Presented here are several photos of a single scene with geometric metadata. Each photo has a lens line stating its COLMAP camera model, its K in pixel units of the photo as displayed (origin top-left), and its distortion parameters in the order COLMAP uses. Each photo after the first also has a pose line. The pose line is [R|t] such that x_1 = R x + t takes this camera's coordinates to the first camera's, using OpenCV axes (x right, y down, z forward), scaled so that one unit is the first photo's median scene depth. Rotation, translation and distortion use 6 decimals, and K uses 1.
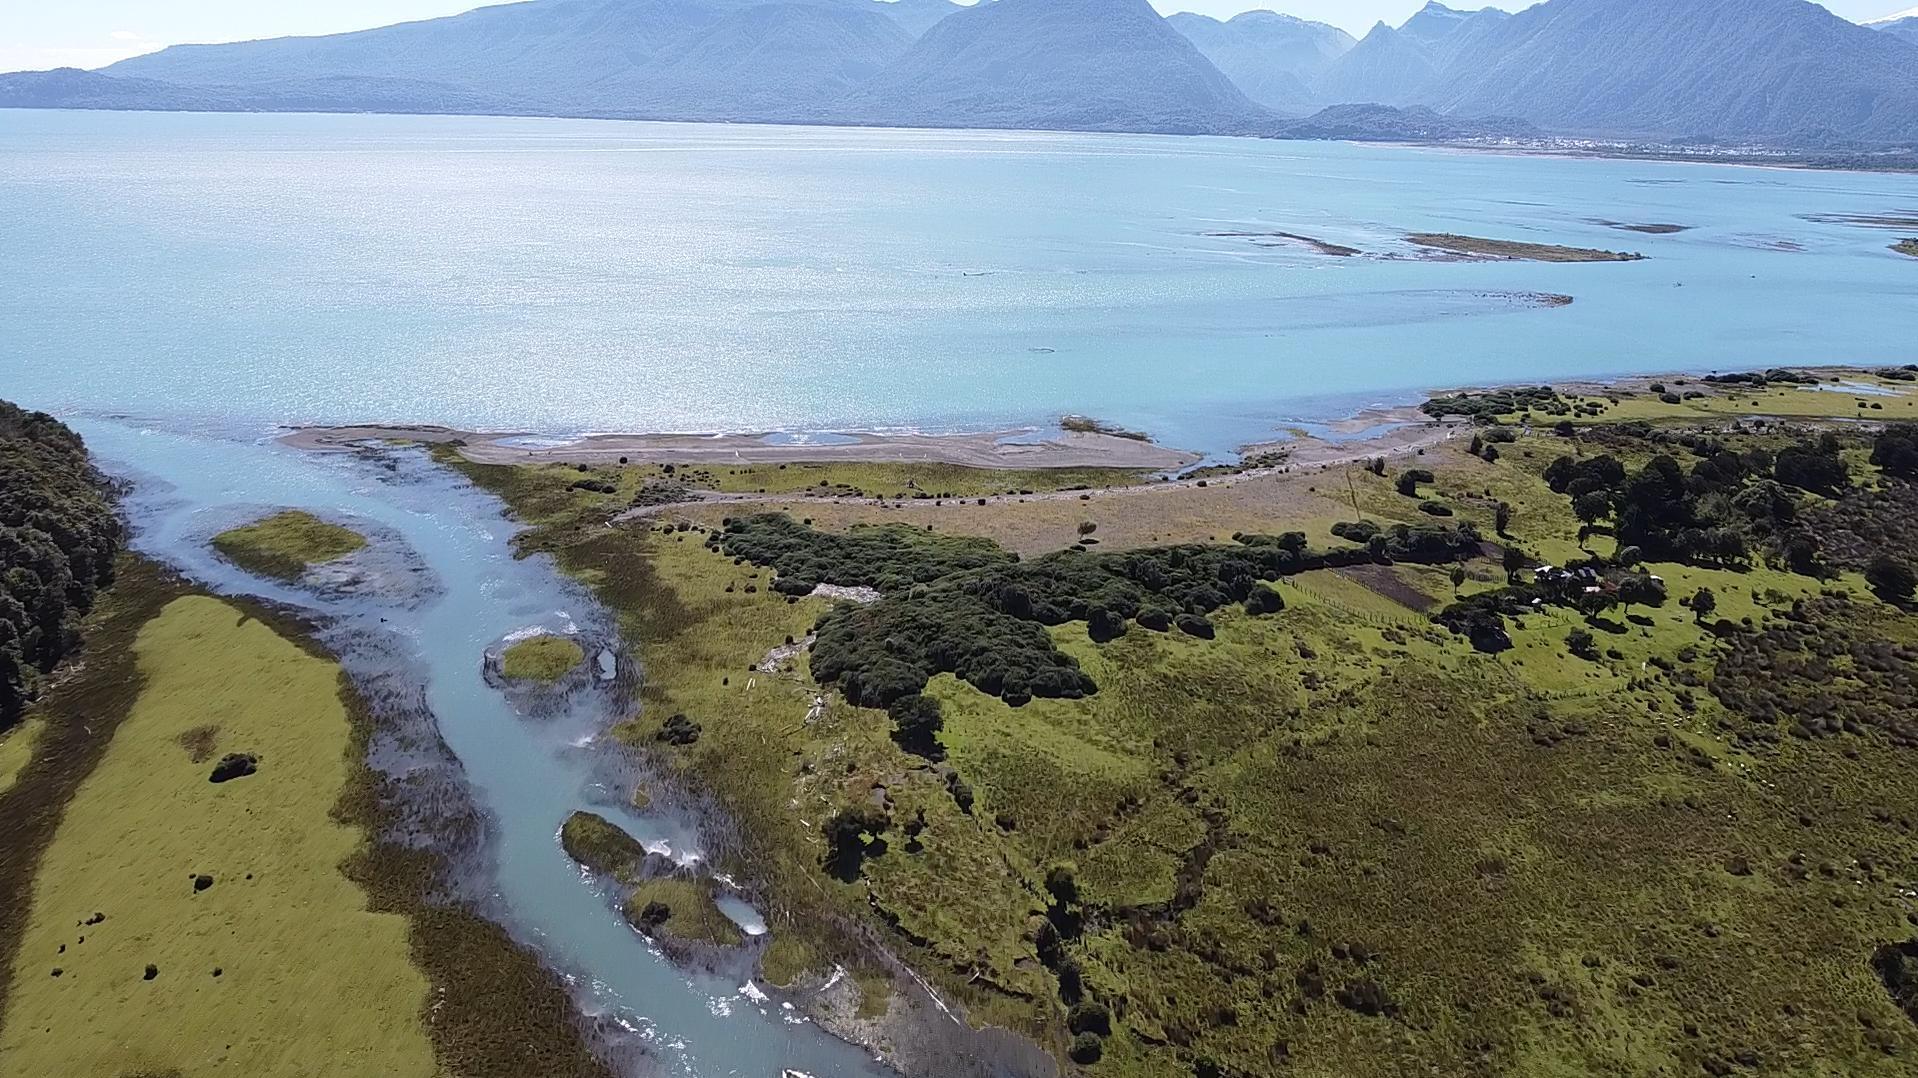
lens RADIAL K [[1439.5, 0, 959.0], [0, 1439.5, 539.0], [0, 0, 1]] dist [-0.003356, -0.002107]
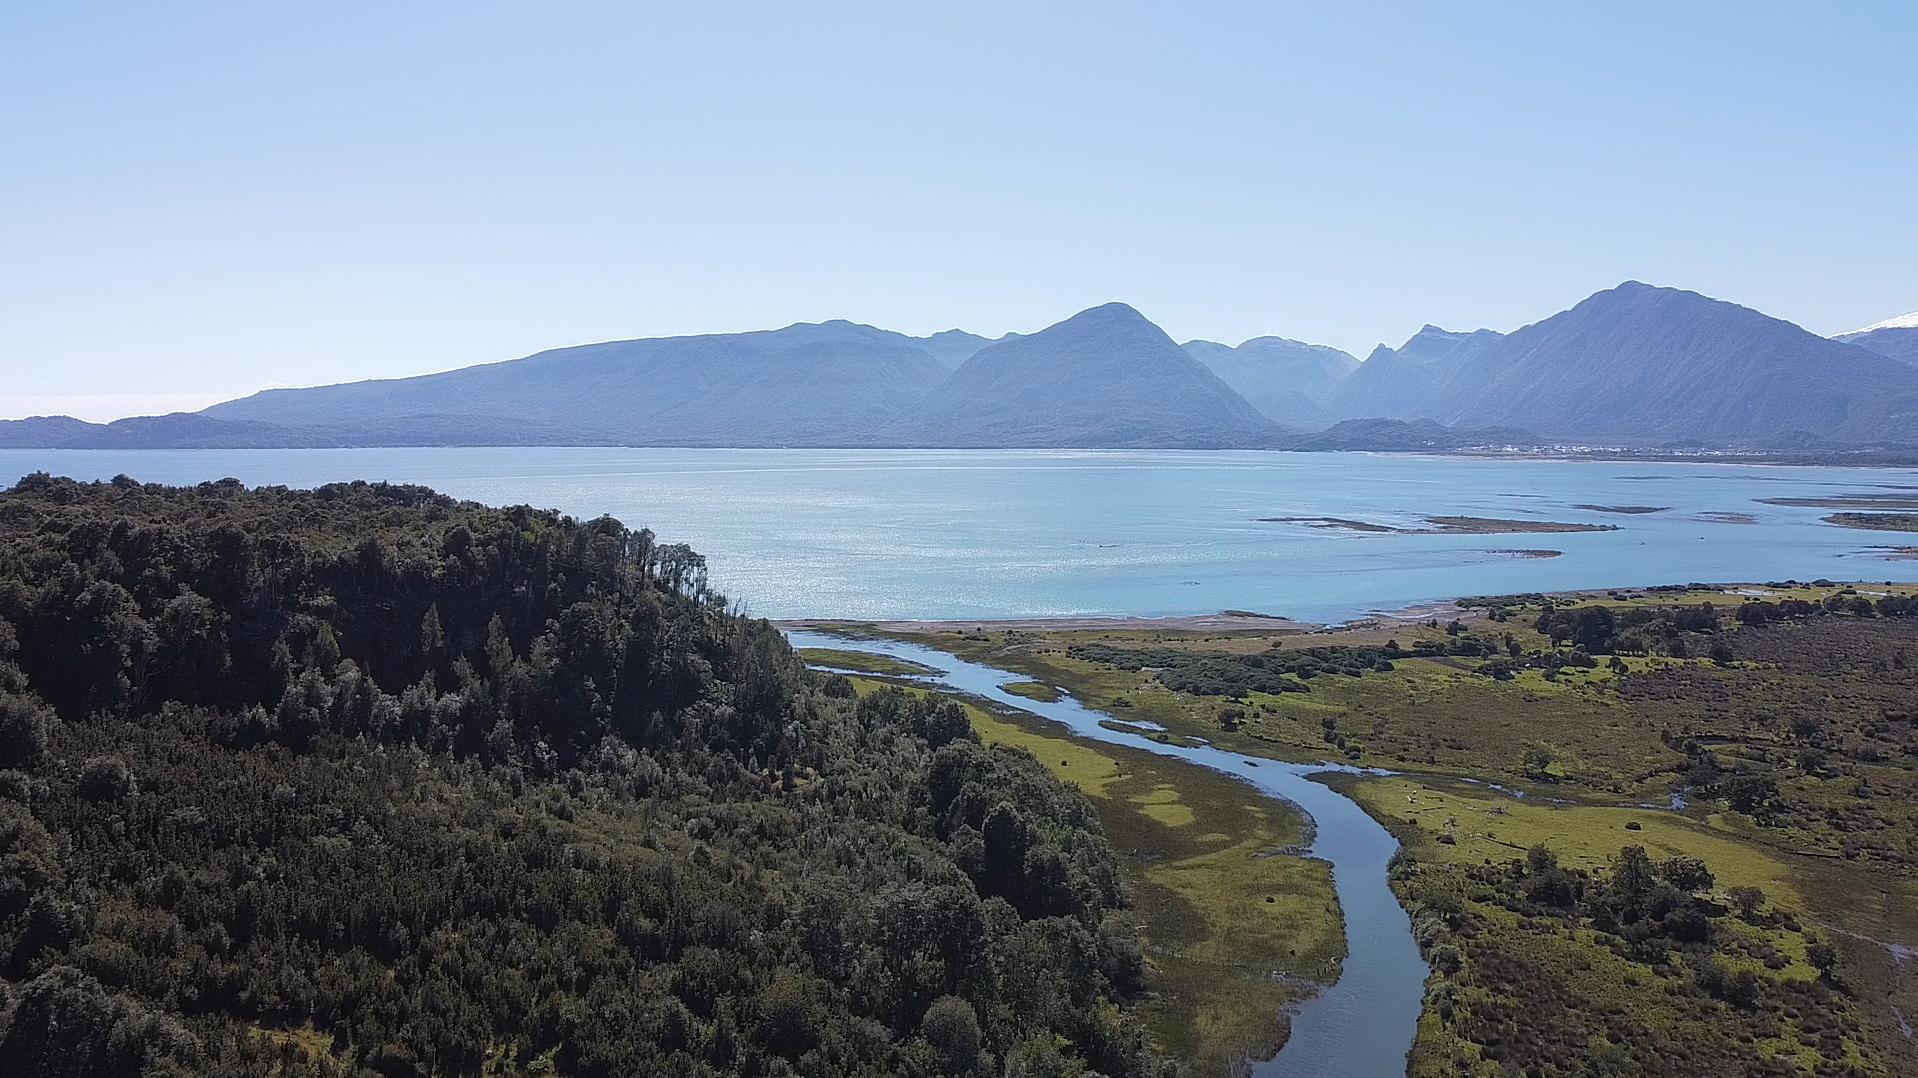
lens RADIAL K [[1439.5, 0, 959.0], [0, 1439.5, 539.0], [0, 0, 1]] dist [-0.003356, -0.002107]
pose [[0.999669, -0.020392, -0.015662, -0.087735], [0.016553, 0.976495, -0.214905, 0.077171], [0.019676, 0.214574, 0.976509, -0.251440]]
